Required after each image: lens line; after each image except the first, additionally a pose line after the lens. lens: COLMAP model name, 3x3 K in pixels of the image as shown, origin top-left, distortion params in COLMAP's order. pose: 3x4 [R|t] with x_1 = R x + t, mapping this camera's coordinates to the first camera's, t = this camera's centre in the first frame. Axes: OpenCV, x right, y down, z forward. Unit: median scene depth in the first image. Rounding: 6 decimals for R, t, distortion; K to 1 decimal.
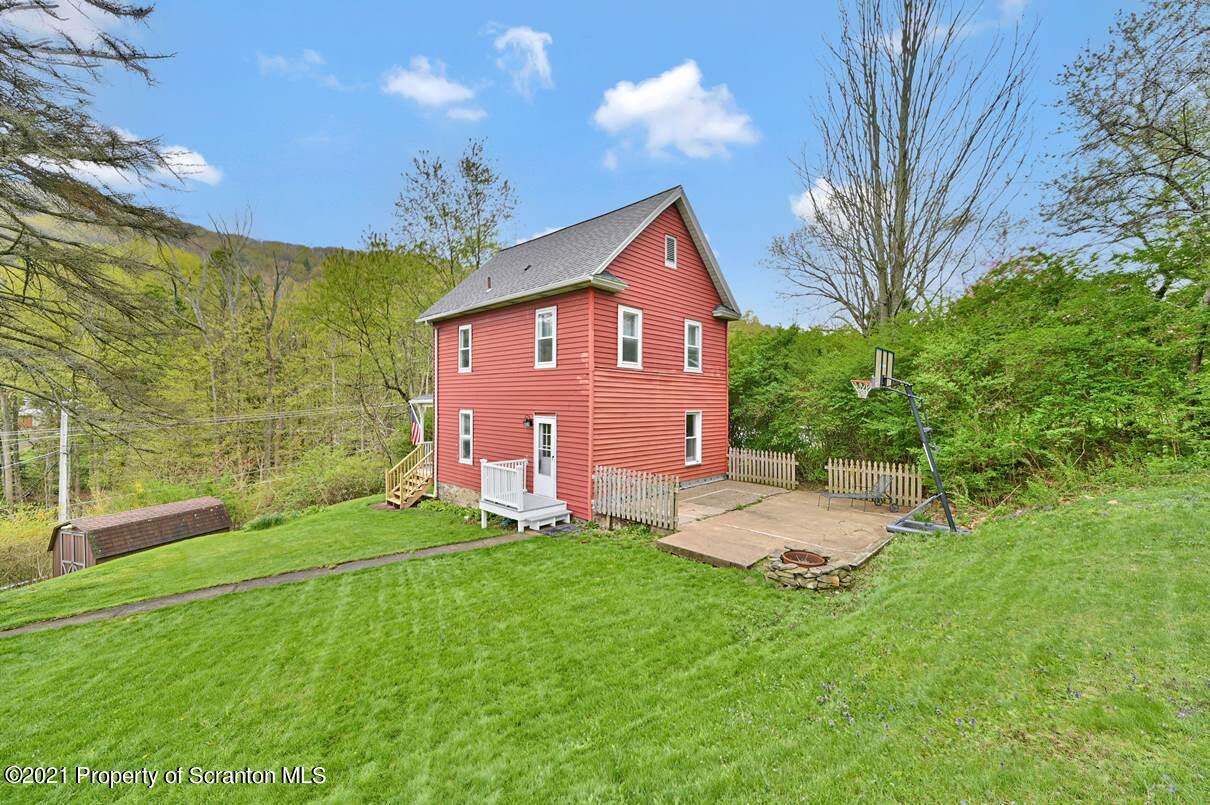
lens RADIAL K [[481.9, 0, 611.5], [0, 481.9, 399.0], [0, 0, 1]] dist [0.000471, 0.000648]
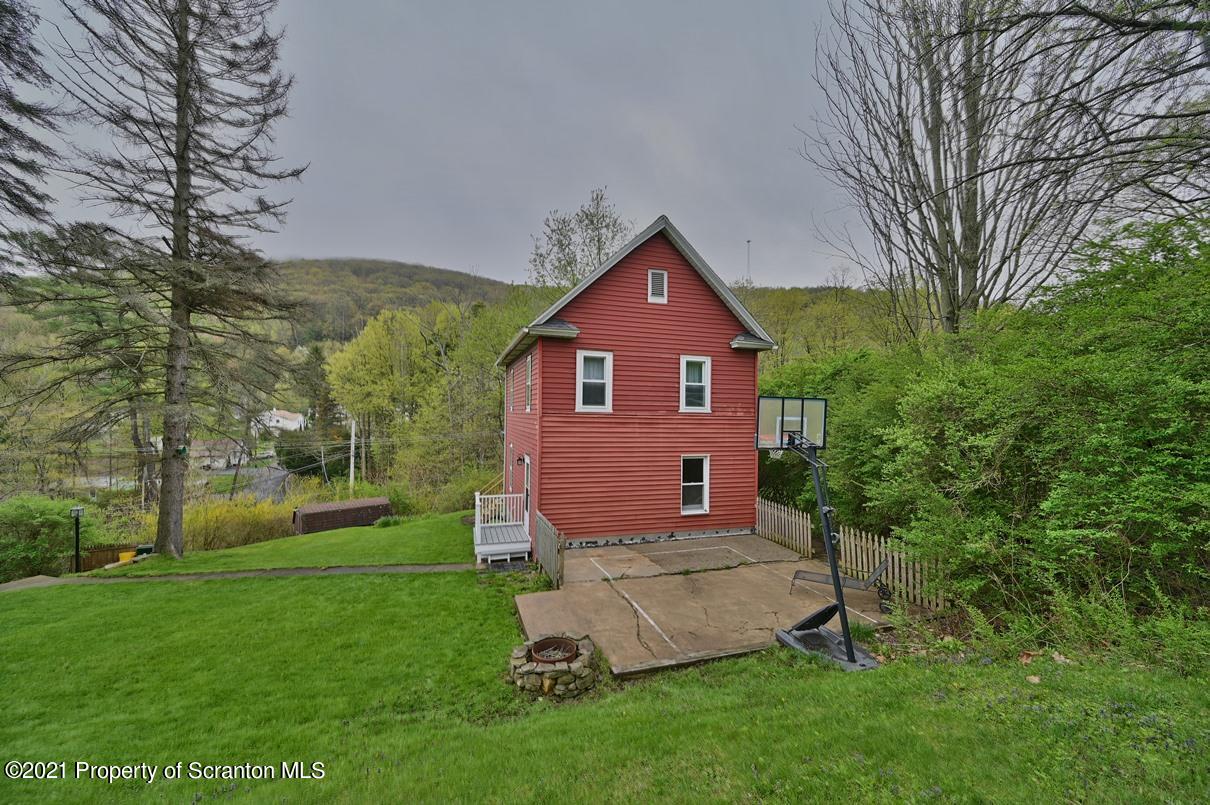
lens RADIAL K [[481.9, 0, 610.7], [0, 481.9, 403.4], [0, 0, 1]] dist [0.000471, 0.000648]
pose [[0.885794, 0.002215, -0.464073, 0.528291], [-0.009833, 0.999854, -0.013995, -0.068307], [0.463974, 0.016960, 0.885686, 0.137287]]
